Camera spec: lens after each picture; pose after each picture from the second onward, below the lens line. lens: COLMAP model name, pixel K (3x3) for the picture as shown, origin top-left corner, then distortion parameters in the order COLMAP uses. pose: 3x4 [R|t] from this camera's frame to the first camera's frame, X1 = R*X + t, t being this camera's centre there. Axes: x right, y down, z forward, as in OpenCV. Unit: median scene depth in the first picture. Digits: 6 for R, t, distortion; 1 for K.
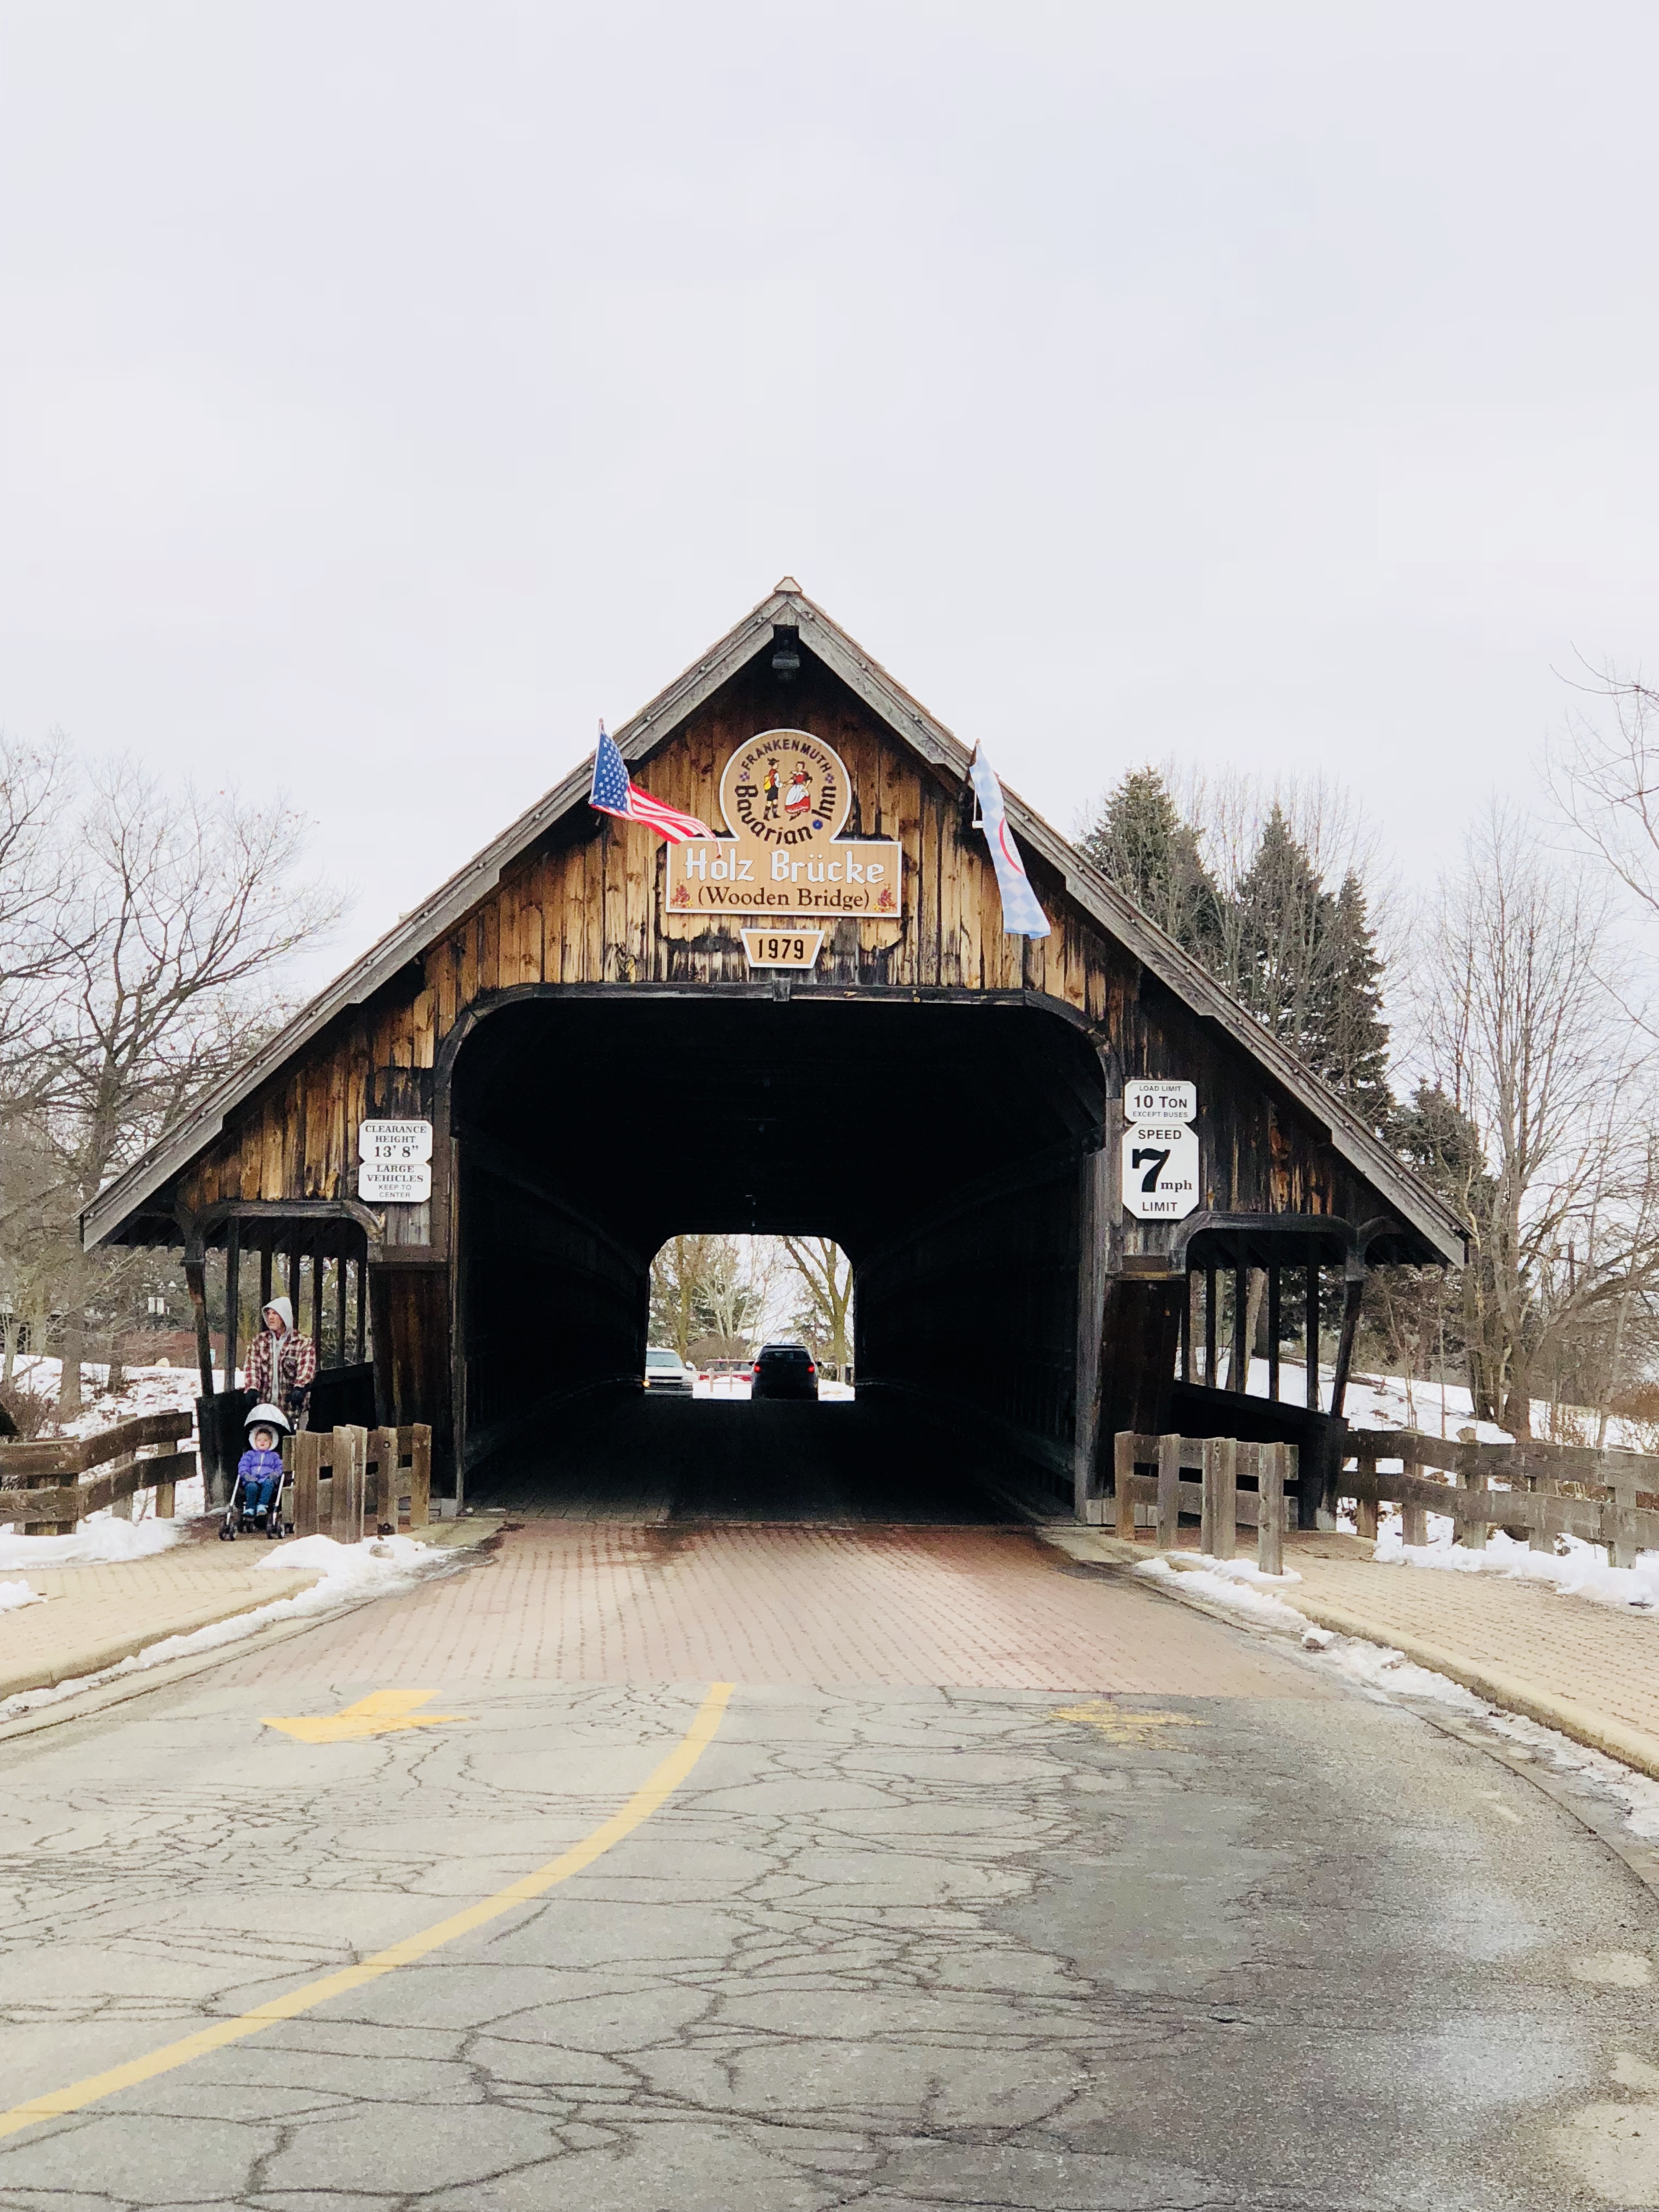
lens RADIAL K [[4014.4, 0, 860.5], [0, 4014.4, 1054.8], [0, 0, 1]] dist [0.009646, 0.000000]
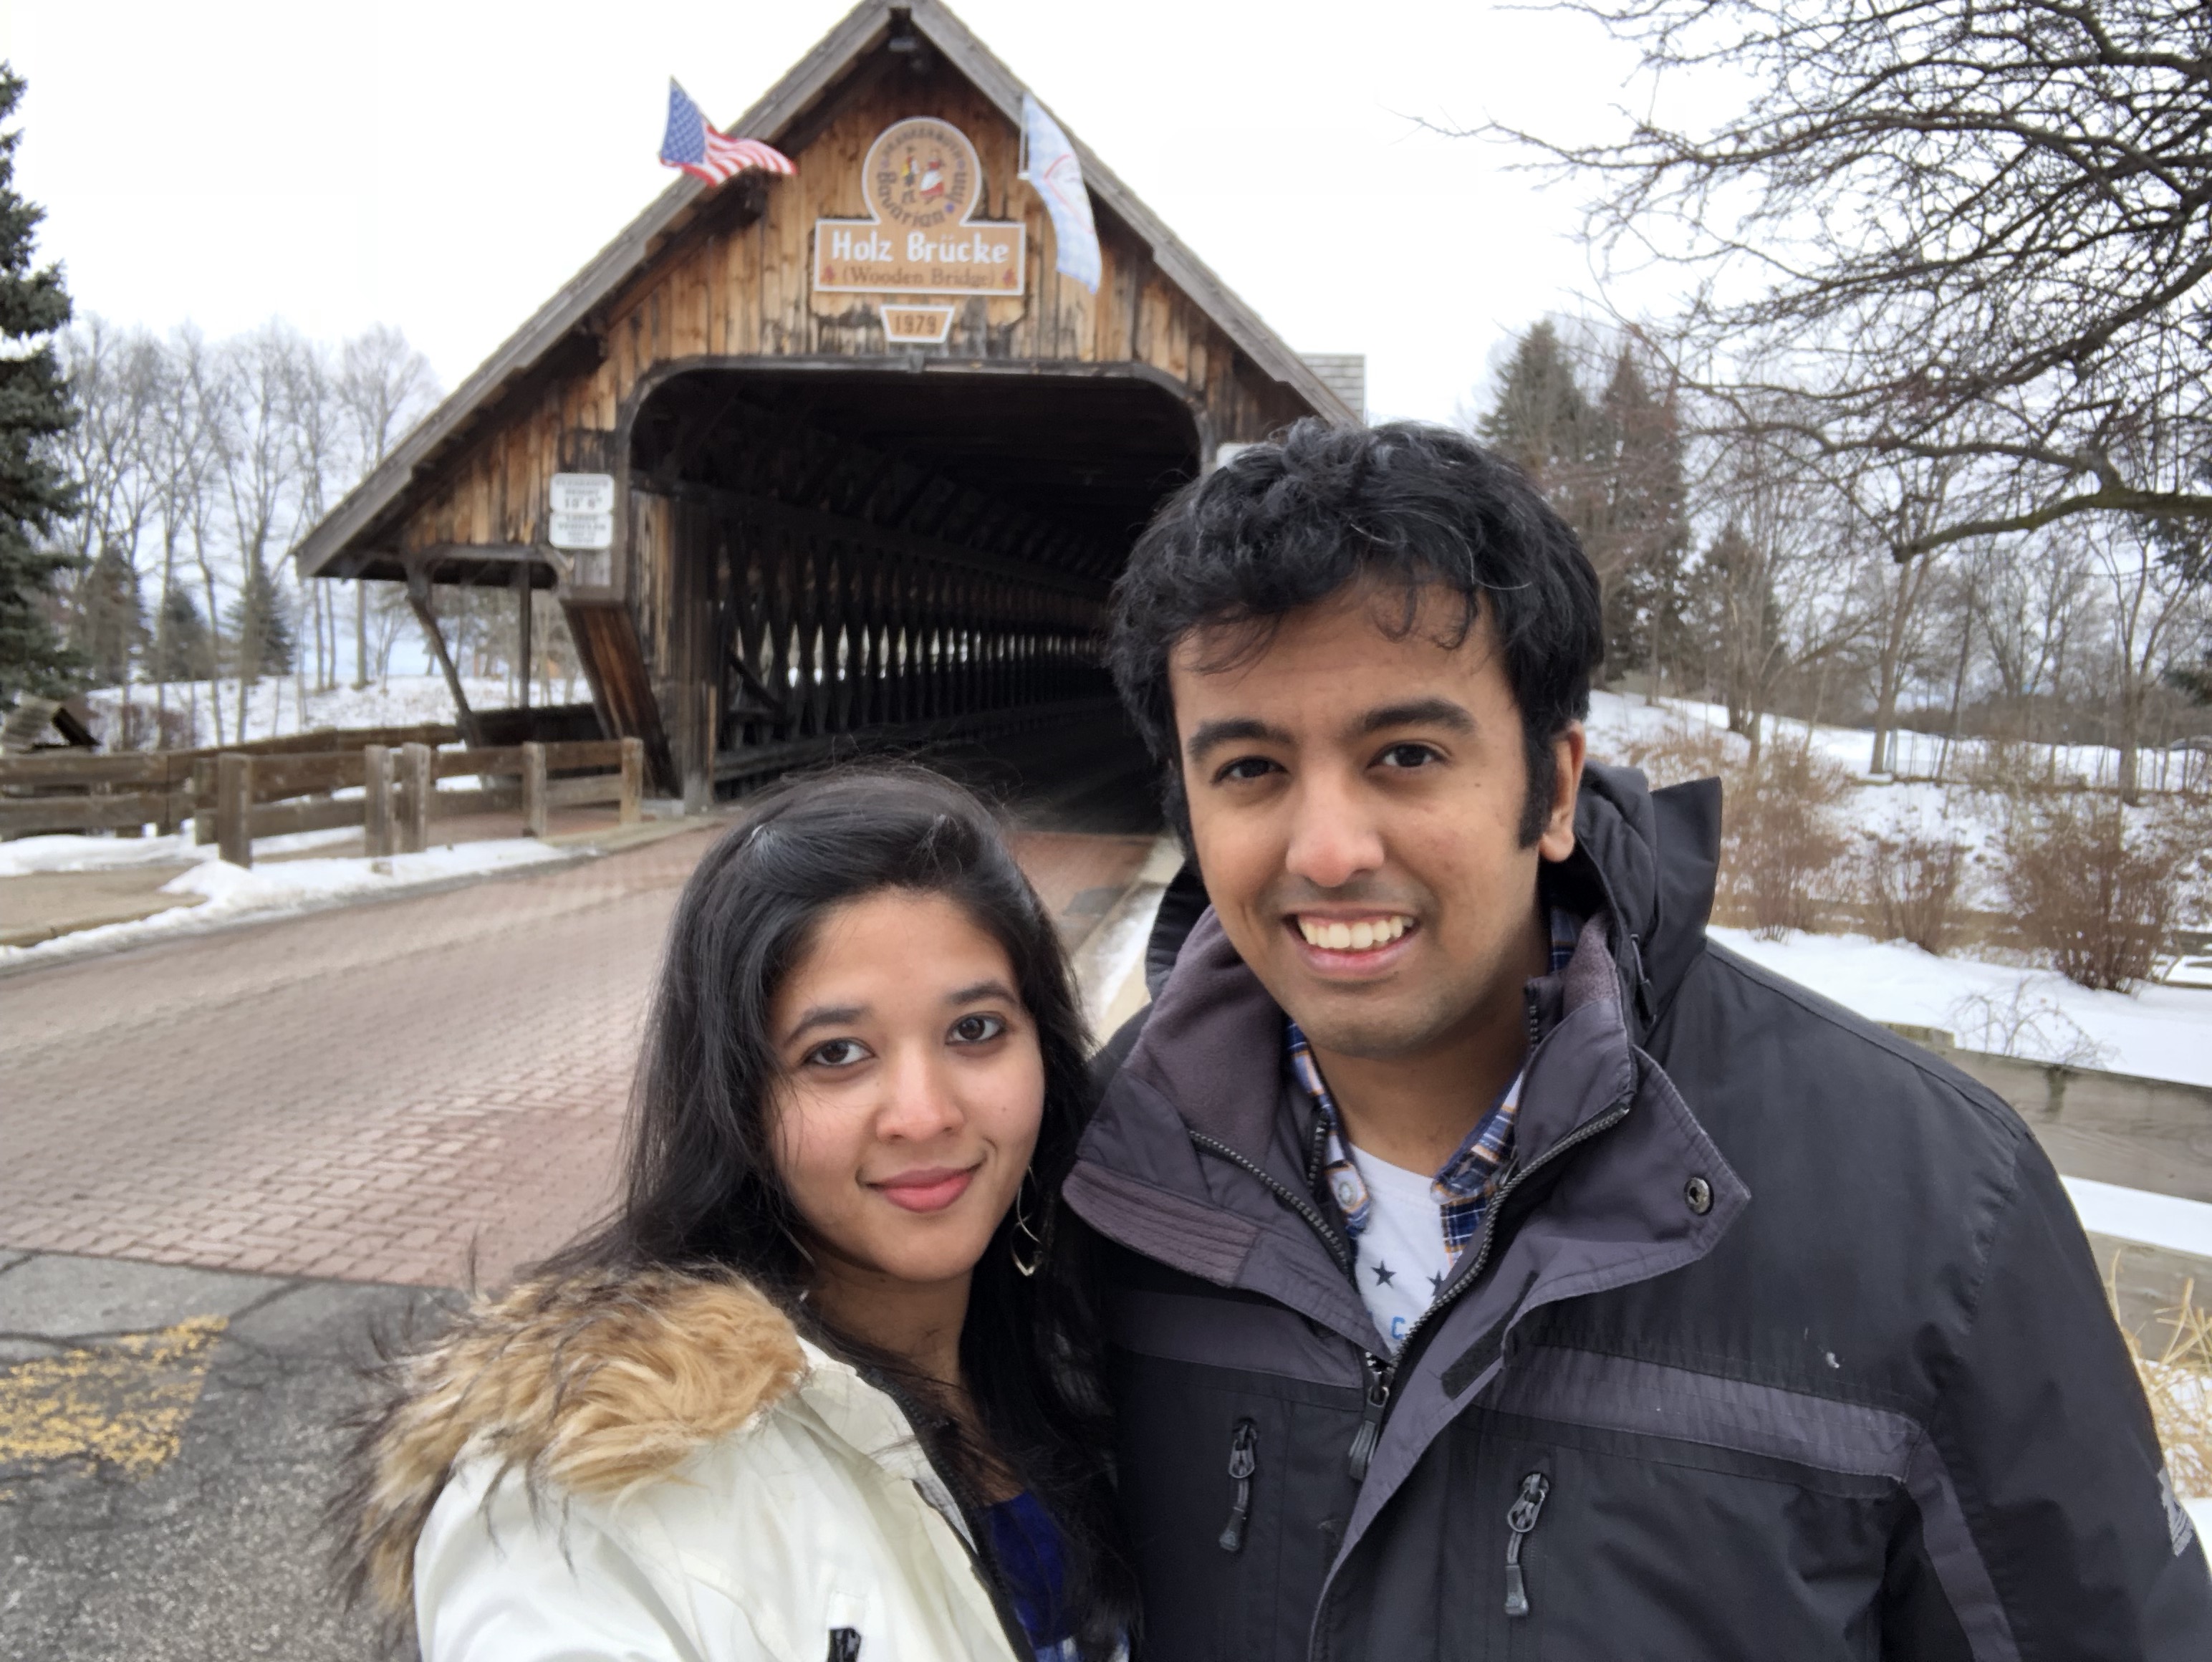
lens RADIAL K [[2050.0, 0, 1126.0], [0, 2050.0, 829.0], [0, 0, 1]] dist [0.078070, 0.000000]
pose [[0.987069, 0.033029, -0.156856, 0.132634], [-0.009525, 0.988898, 0.148292, 0.026879], [0.160013, -0.144880, 0.976425, 0.429181]]
